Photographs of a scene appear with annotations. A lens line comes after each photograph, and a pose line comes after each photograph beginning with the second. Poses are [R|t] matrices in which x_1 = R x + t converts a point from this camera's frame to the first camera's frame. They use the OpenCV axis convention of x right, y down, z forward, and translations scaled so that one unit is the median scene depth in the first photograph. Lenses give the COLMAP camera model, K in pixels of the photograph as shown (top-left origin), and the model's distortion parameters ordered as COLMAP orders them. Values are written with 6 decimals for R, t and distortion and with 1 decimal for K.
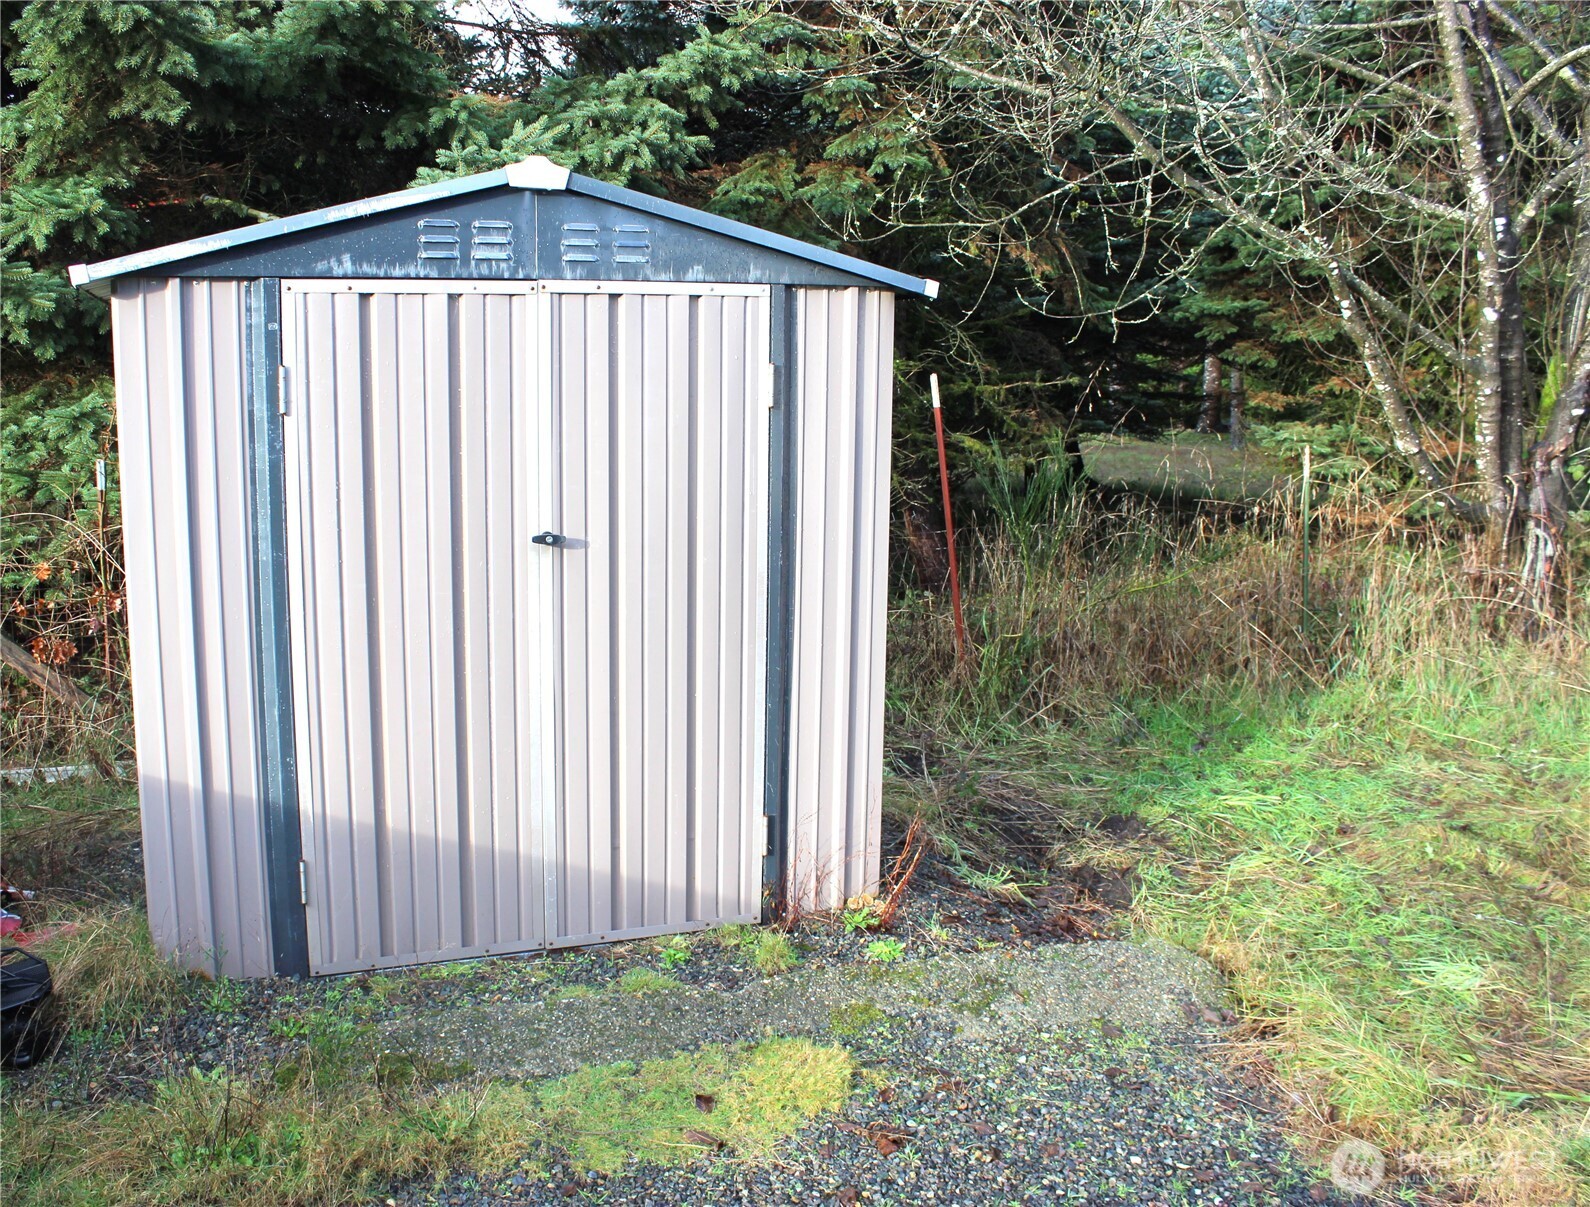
lens RADIAL K [[1397.2, 0, 795.0], [0, 1397.2, 603.5], [0, 0, 1]] dist [-0.005805, -0.002966]
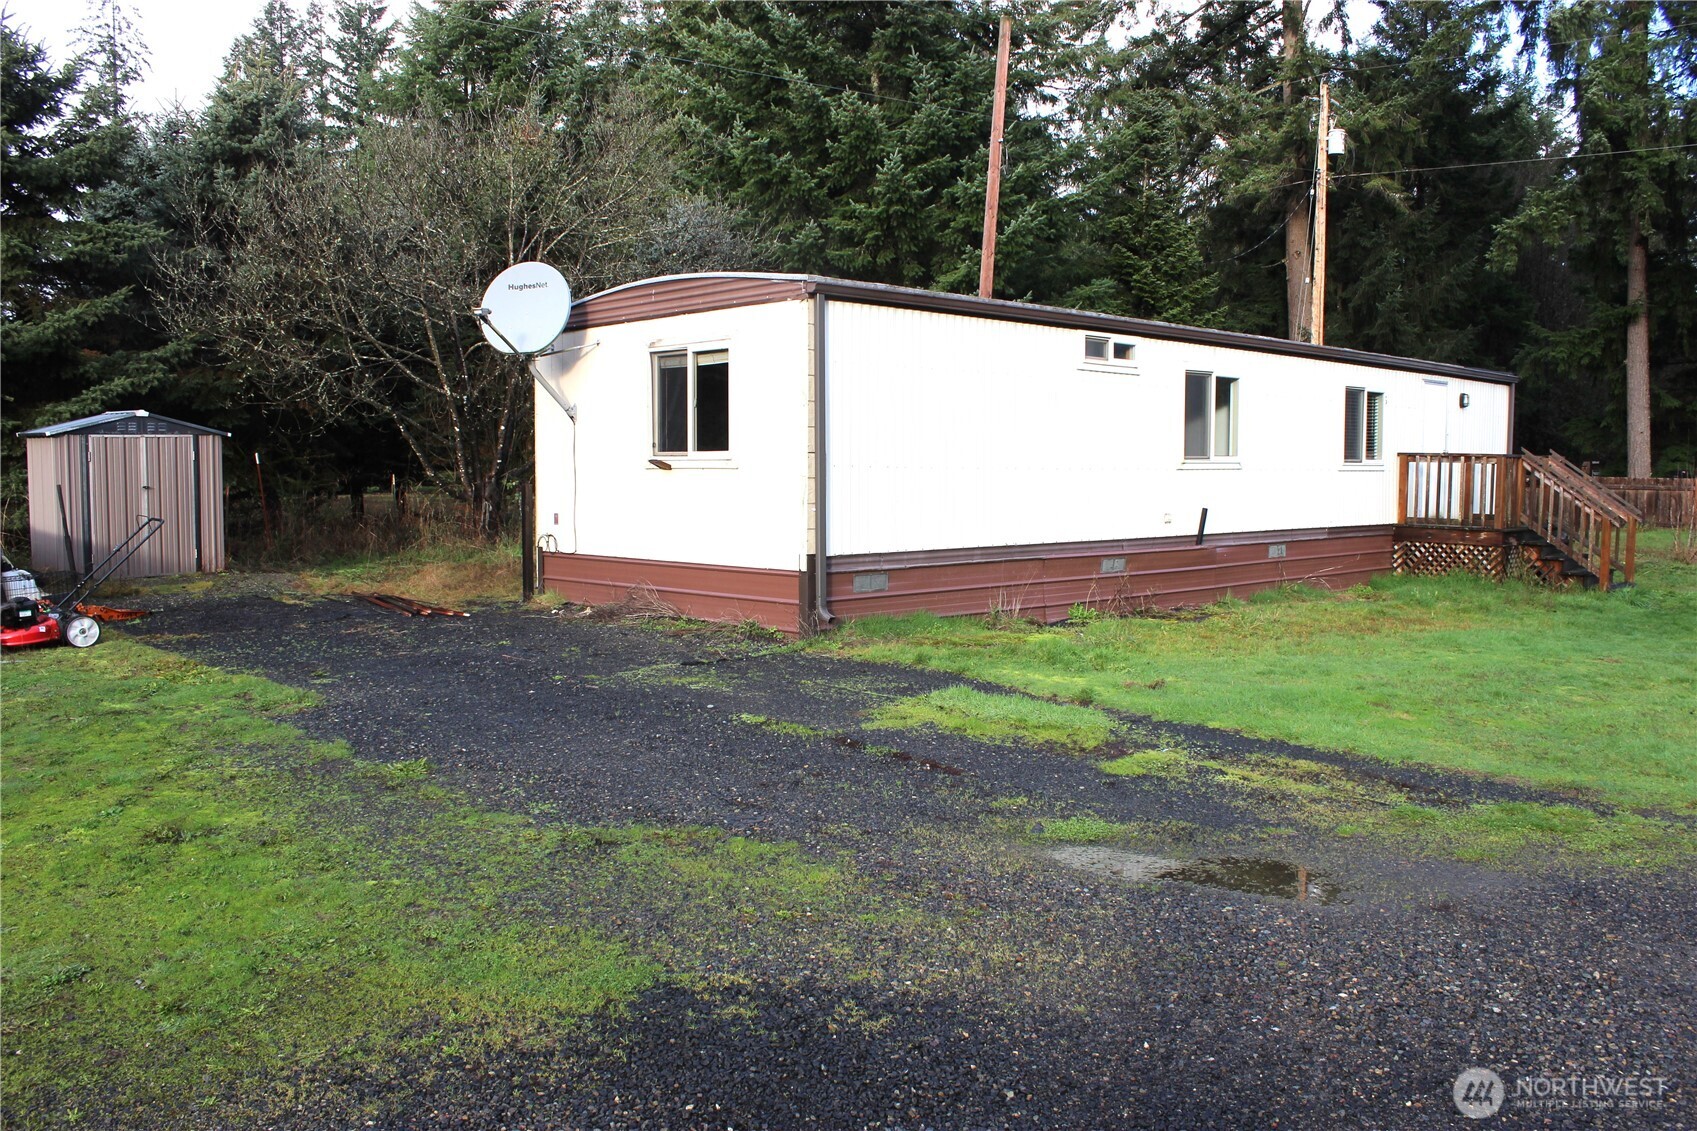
lens RADIAL K [[1407.4, 0, 854.9], [0, 1407.4, 577.9], [0, 0, 1]] dist [-0.163430, 0.134409]
pose [[0.921408, -0.042153, 0.386303, 0.209648], [0.069199, 0.996009, -0.056371, 0.575077], [-0.382385, 0.078672, 0.920648, -3.488597]]
